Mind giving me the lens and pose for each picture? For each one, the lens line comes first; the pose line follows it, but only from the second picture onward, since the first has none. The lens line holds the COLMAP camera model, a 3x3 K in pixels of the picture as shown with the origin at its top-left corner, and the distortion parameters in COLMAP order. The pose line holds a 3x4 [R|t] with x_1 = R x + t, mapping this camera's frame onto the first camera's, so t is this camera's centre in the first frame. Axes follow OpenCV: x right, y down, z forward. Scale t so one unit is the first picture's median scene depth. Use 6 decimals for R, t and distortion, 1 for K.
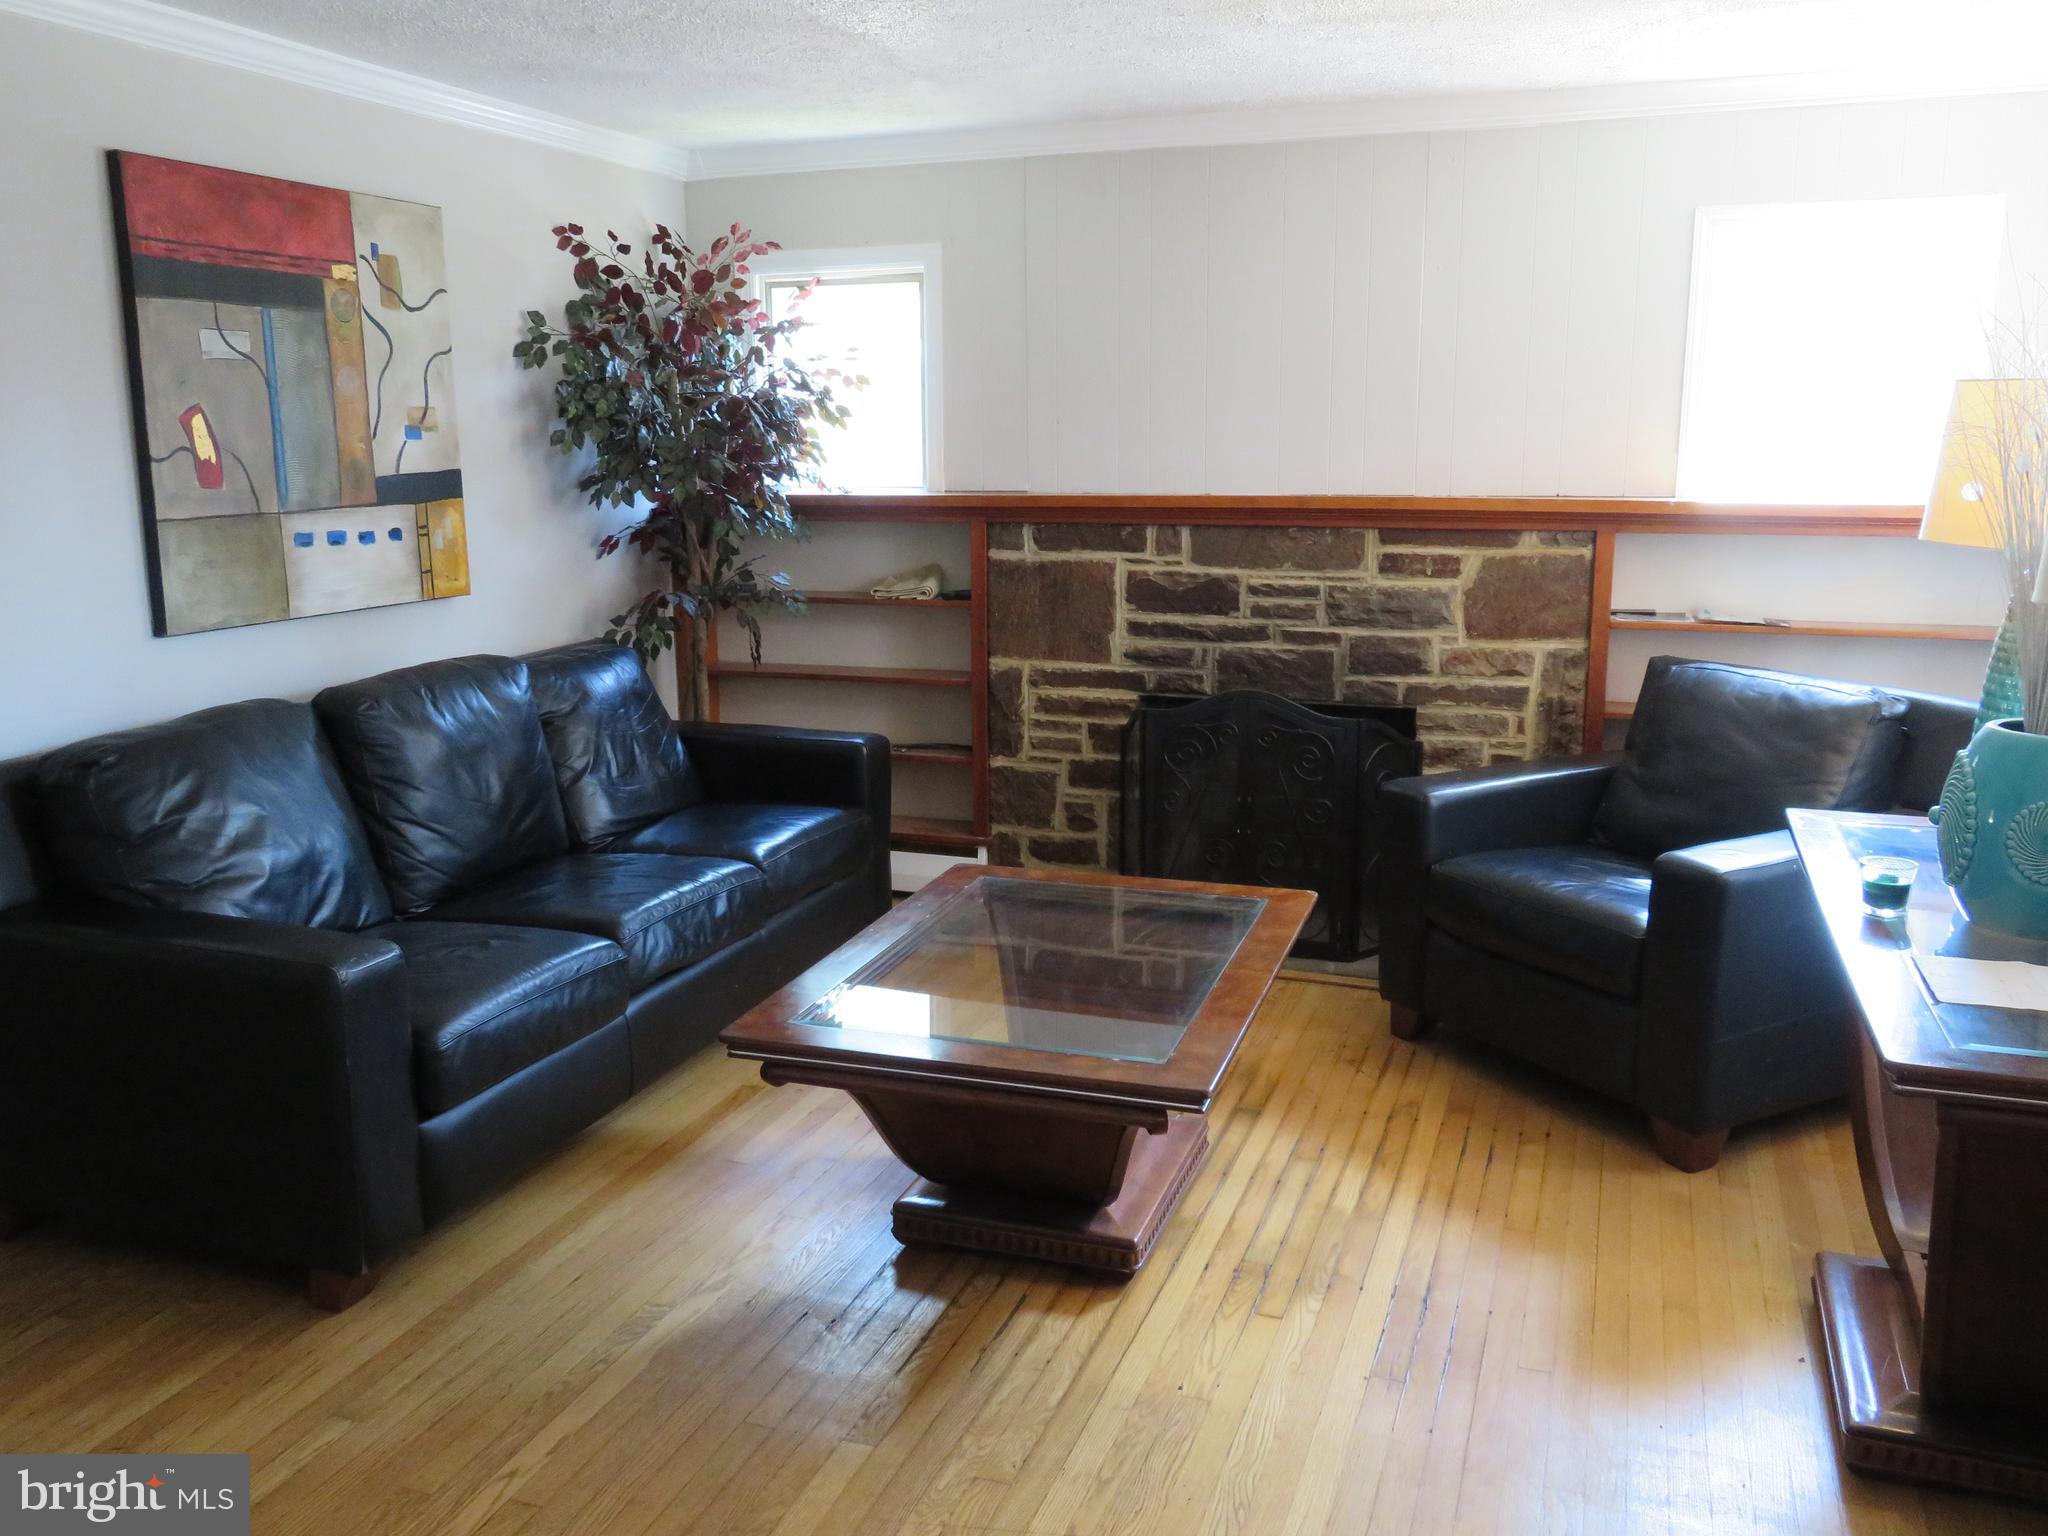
lens RADIAL K [[1695.7, 0, 1025.4], [0, 1695.7, 764.4], [0, 0, 1]] dist [-0.001207, -0.002598]
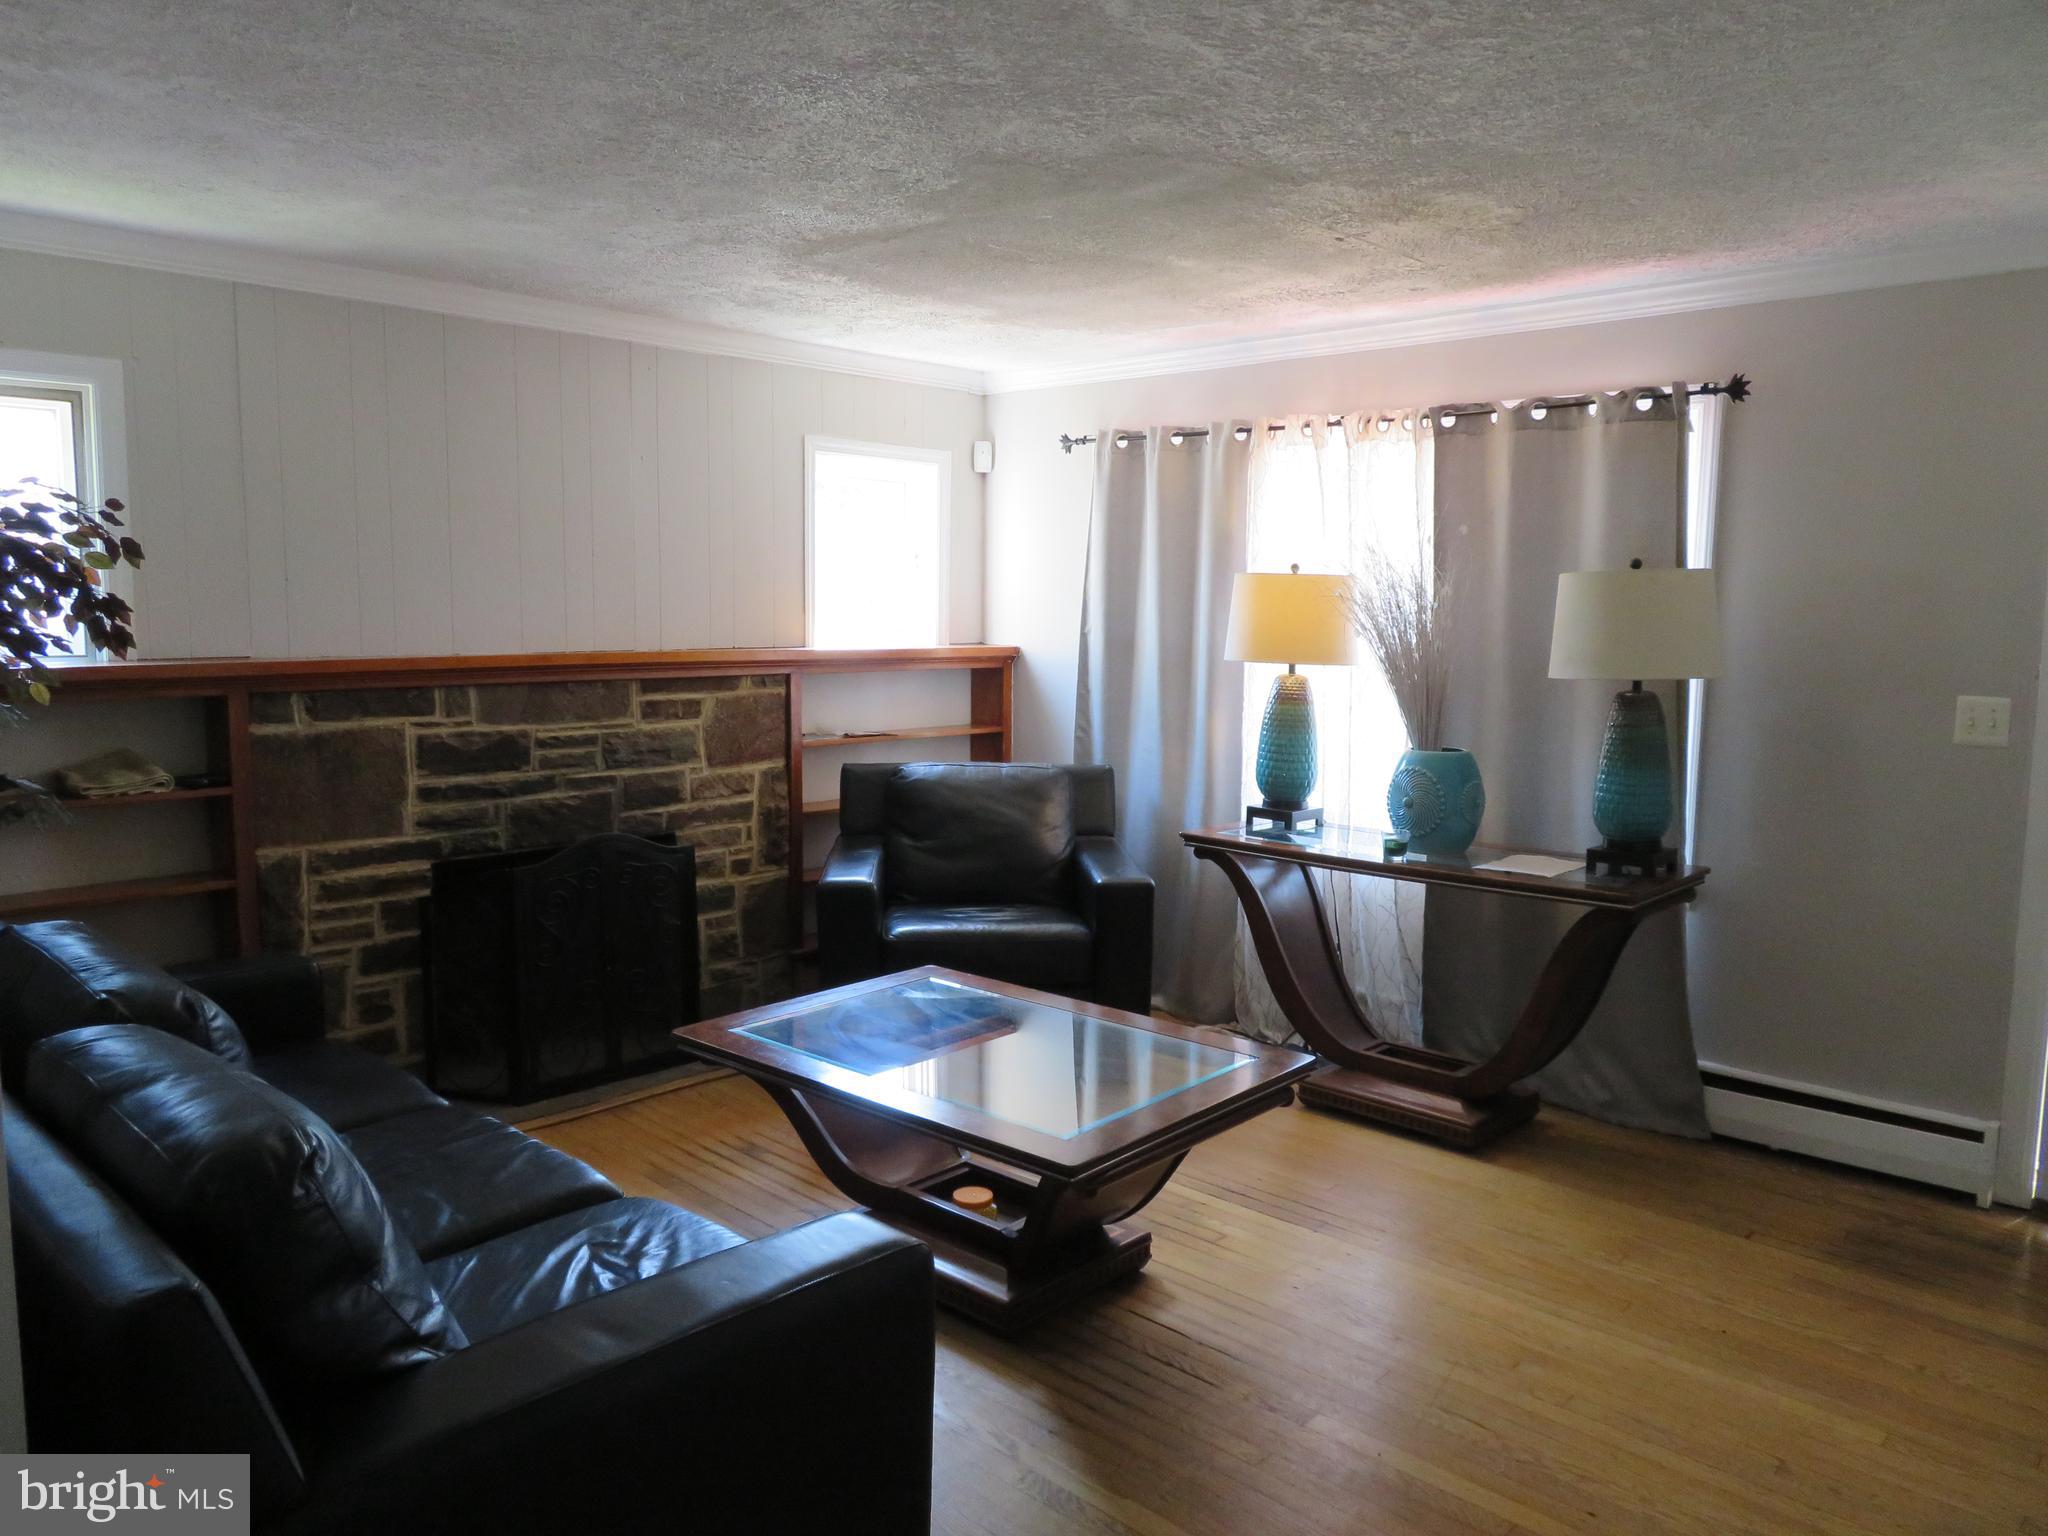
lens RADIAL K [[1461.3, 0, 1025.4], [0, 1461.3, 768.0], [0, 0, 1]] dist [0.001646, 0.001018]
pose [[0.408517, -0.093175, 0.907982, -0.565158], [0.169960, 0.985143, 0.024625, -0.059561], [-0.896787, 0.144261, 0.418284, 0.359196]]
